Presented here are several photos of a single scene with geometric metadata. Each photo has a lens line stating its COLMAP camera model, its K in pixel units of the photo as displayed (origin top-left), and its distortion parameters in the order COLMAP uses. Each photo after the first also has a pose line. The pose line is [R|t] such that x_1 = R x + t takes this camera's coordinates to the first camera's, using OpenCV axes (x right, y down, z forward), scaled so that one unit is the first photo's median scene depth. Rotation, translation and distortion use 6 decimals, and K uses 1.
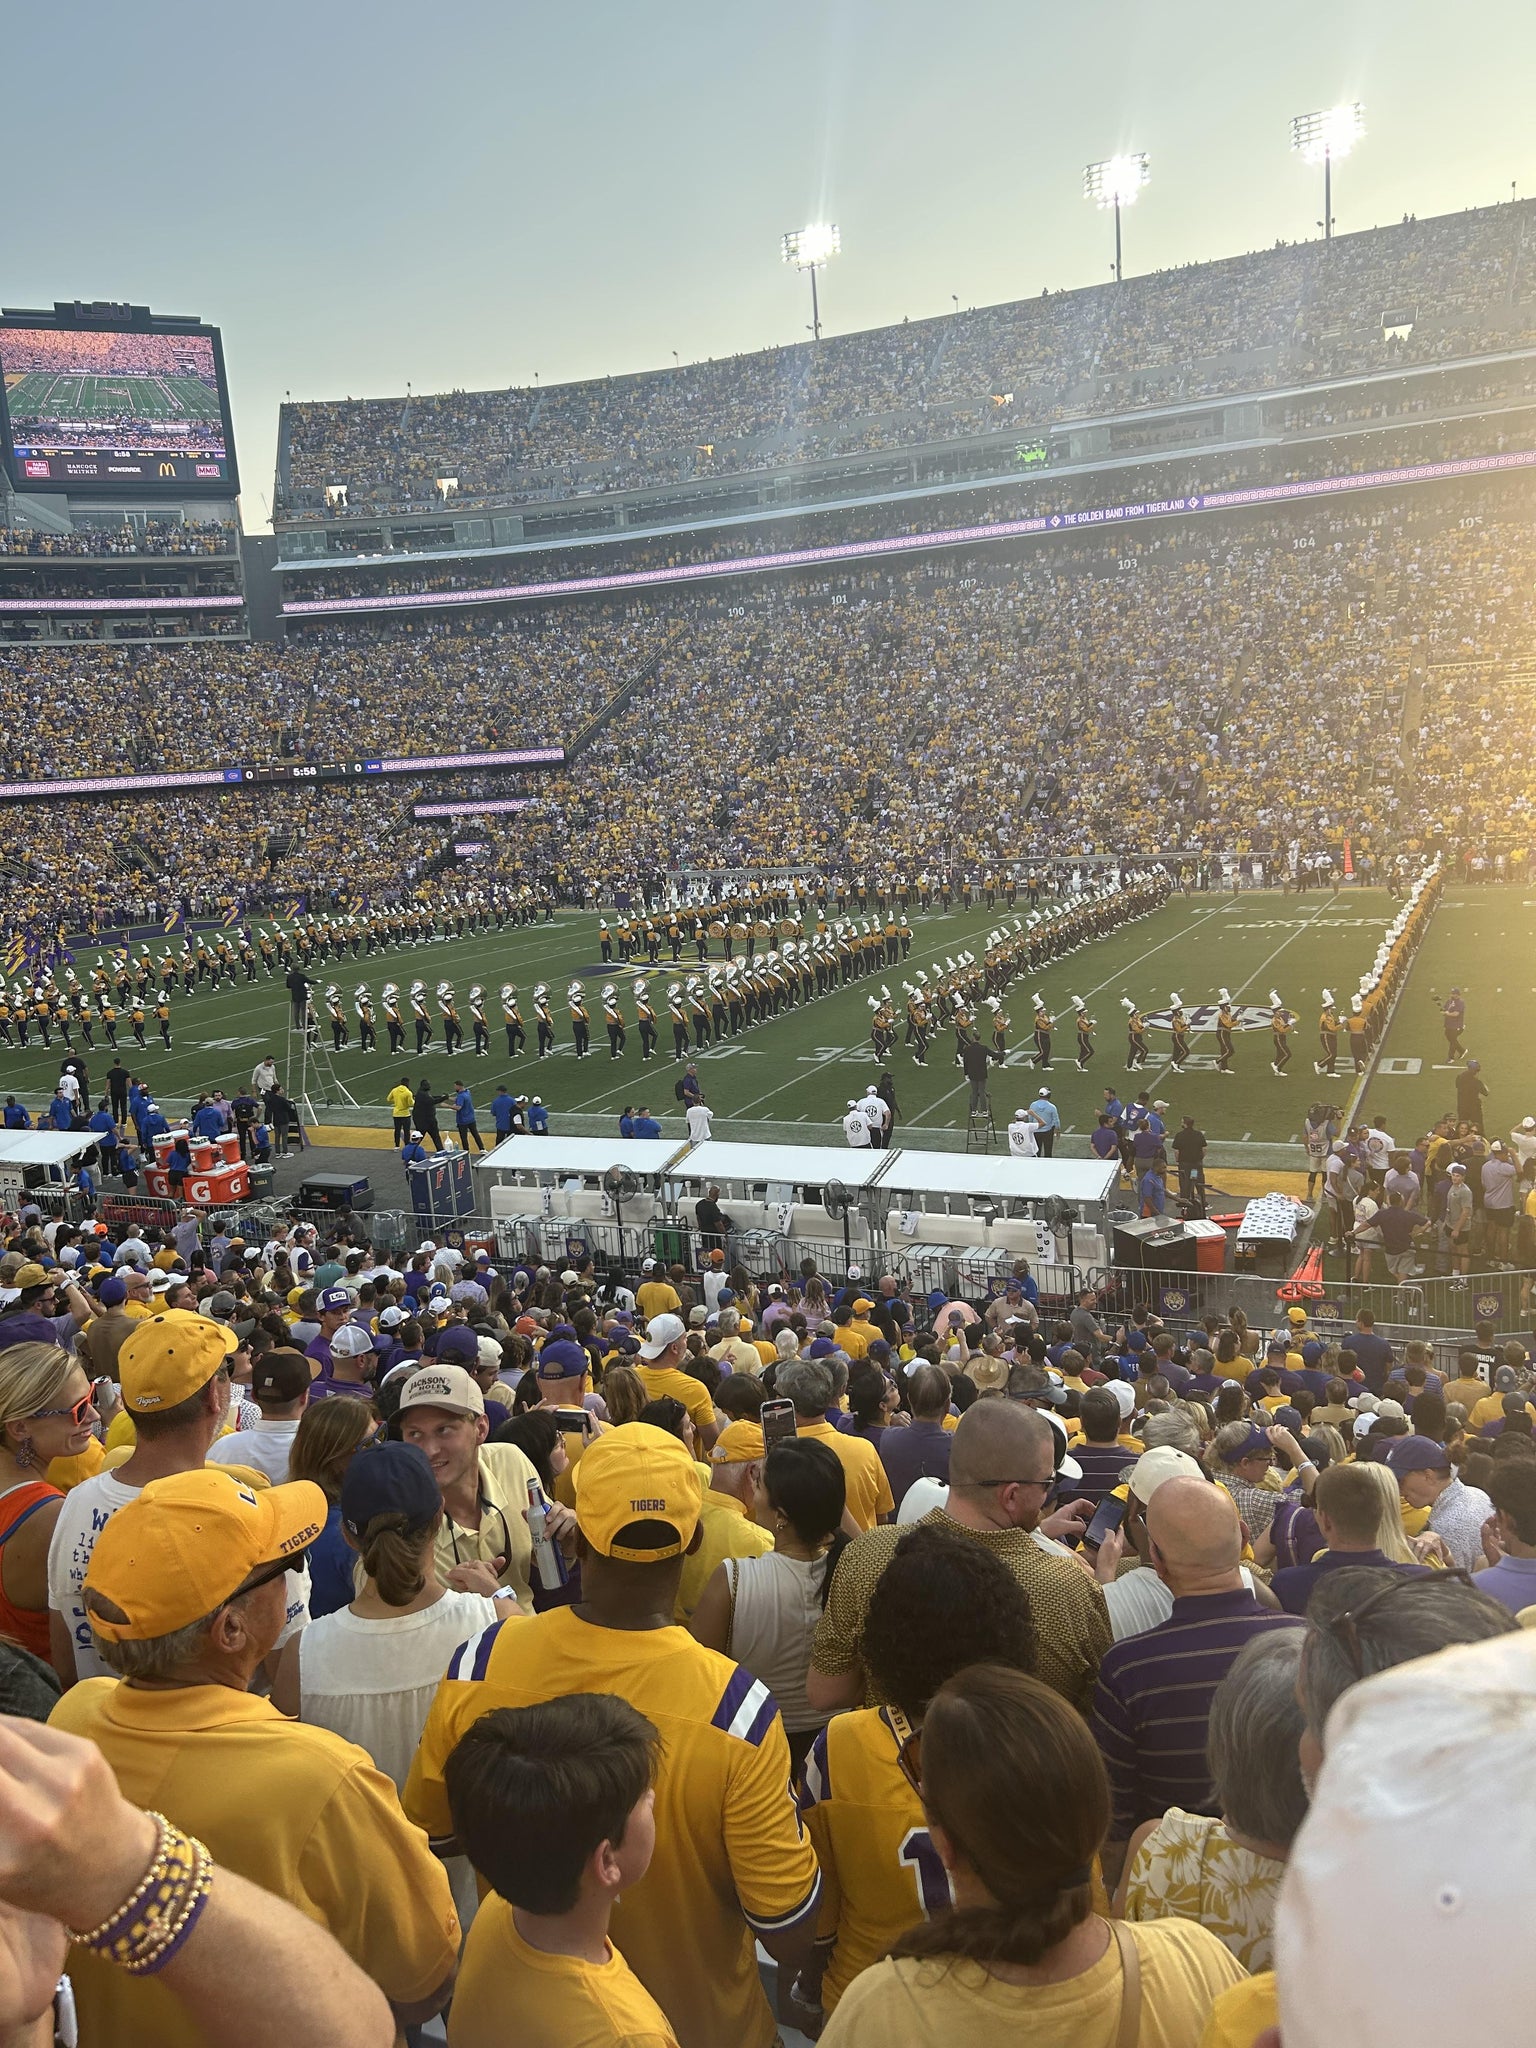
lens RADIAL K [[1602.8, 0, 683.9], [0, 1602.8, 1023.9], [0, 0, 1]] dist [0.042094, -0.058456]
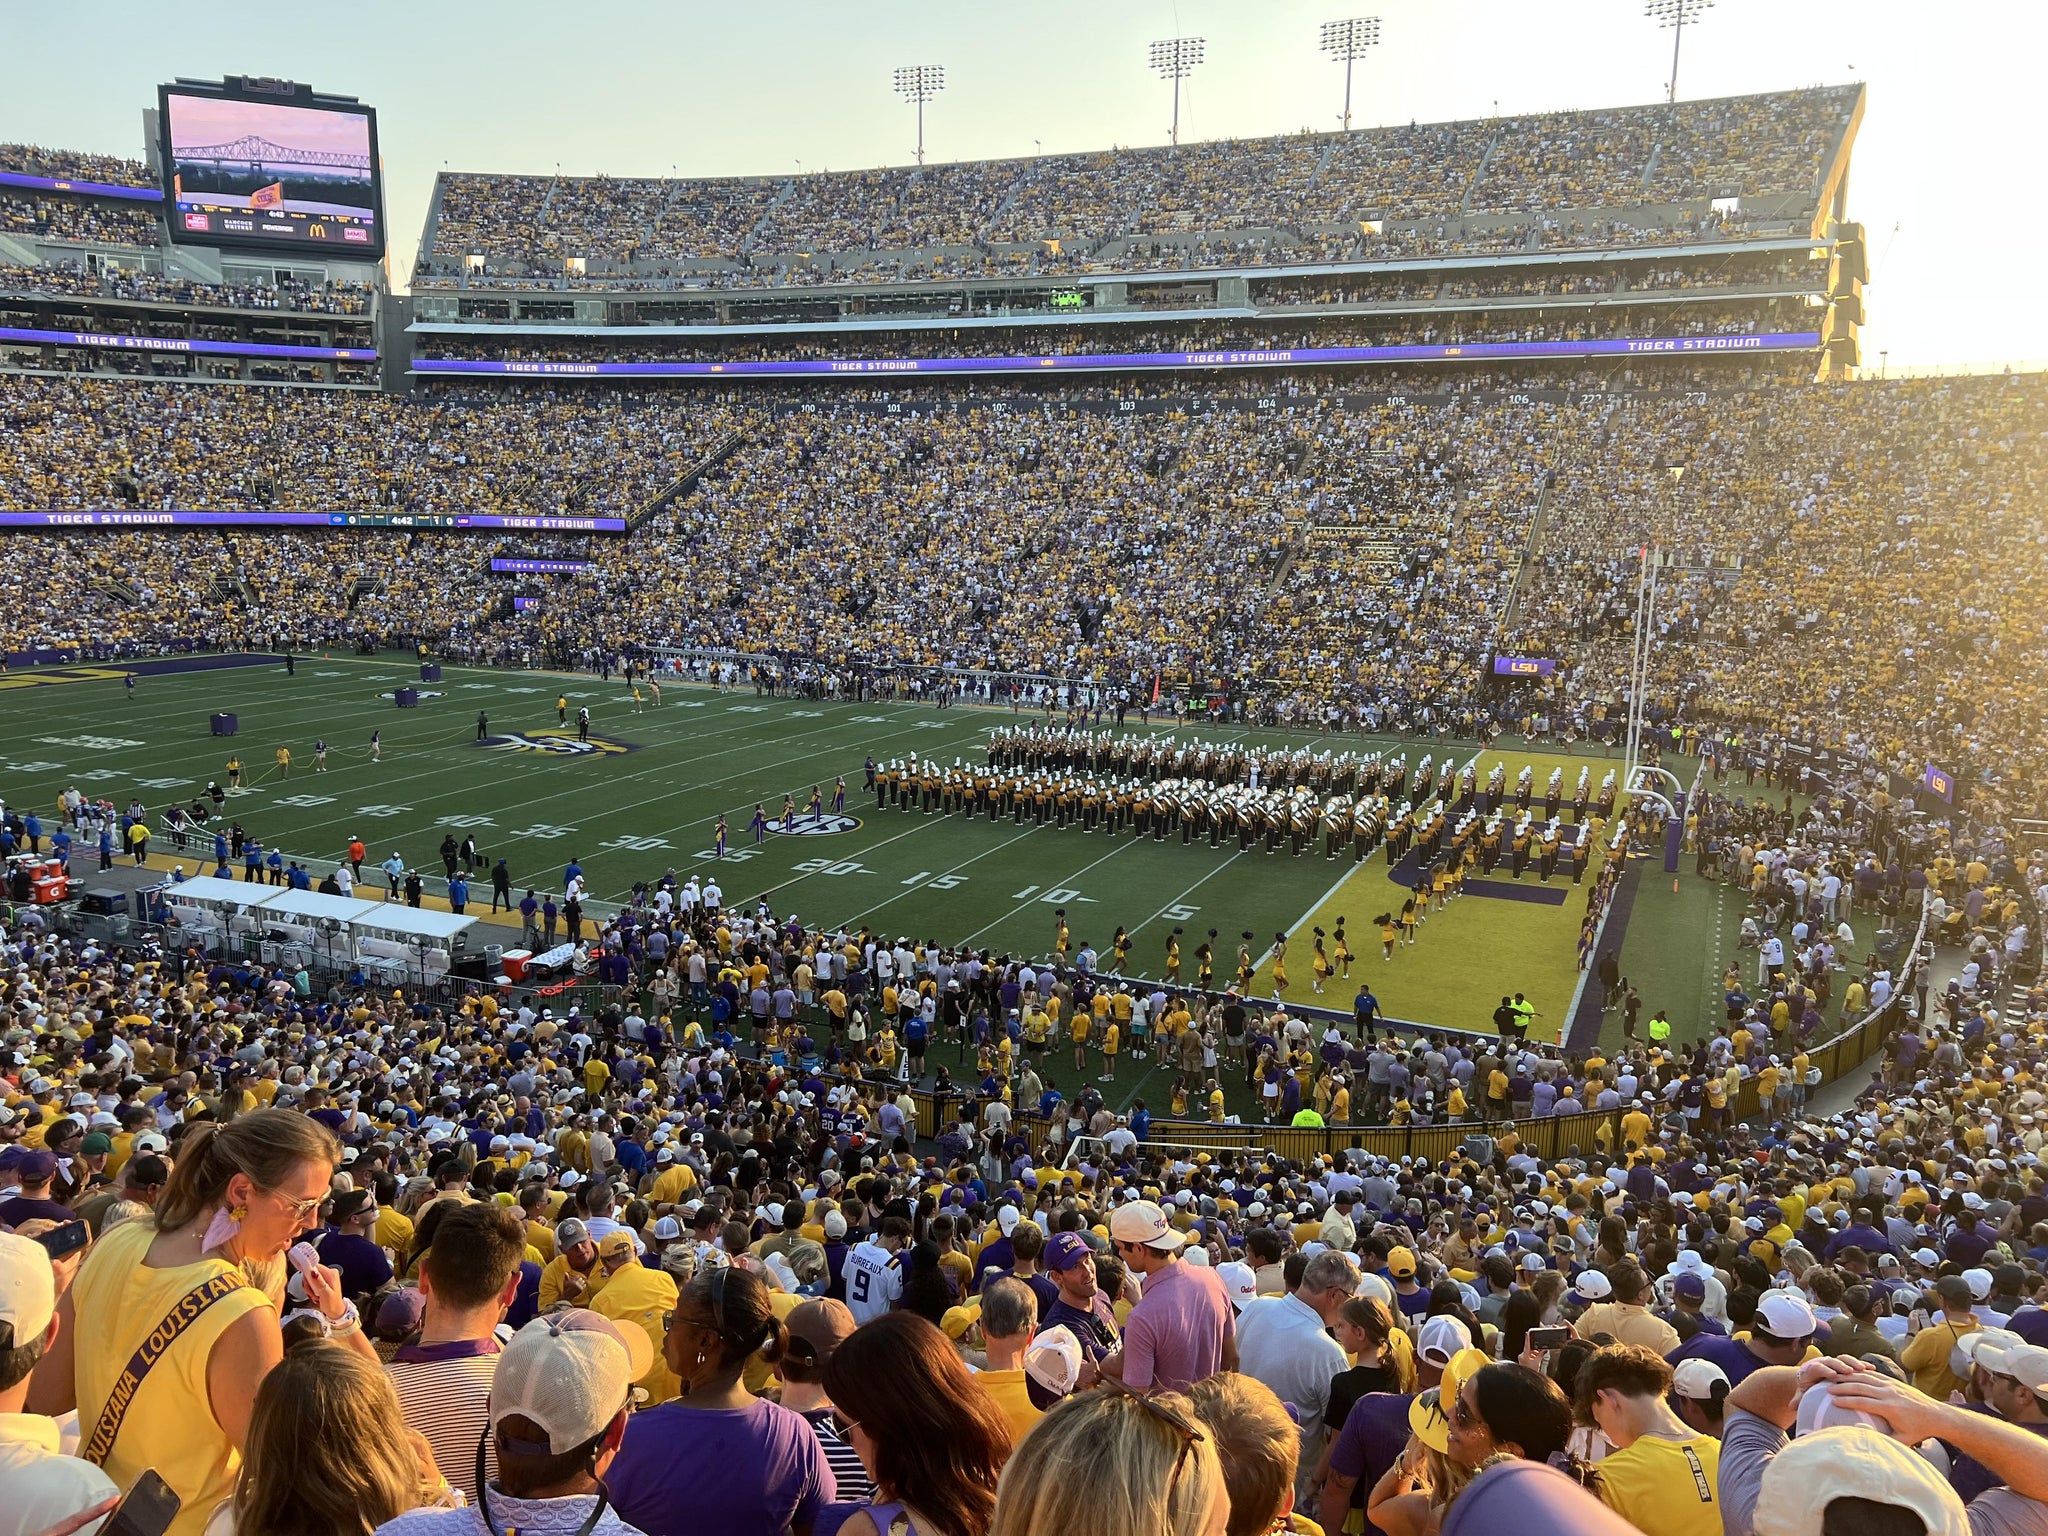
lens RADIAL K [[1602.8, 0, 978.0], [0, 1602.8, 762.6], [0, 0, 1]] dist [0.042094, -0.058456]
pose [[0.996095, 0.078847, 0.039720, 0.124183], [-0.079252, 0.996816, 0.008718, -0.025216], [-0.038906, -0.011831, 0.999173, -0.141630]]
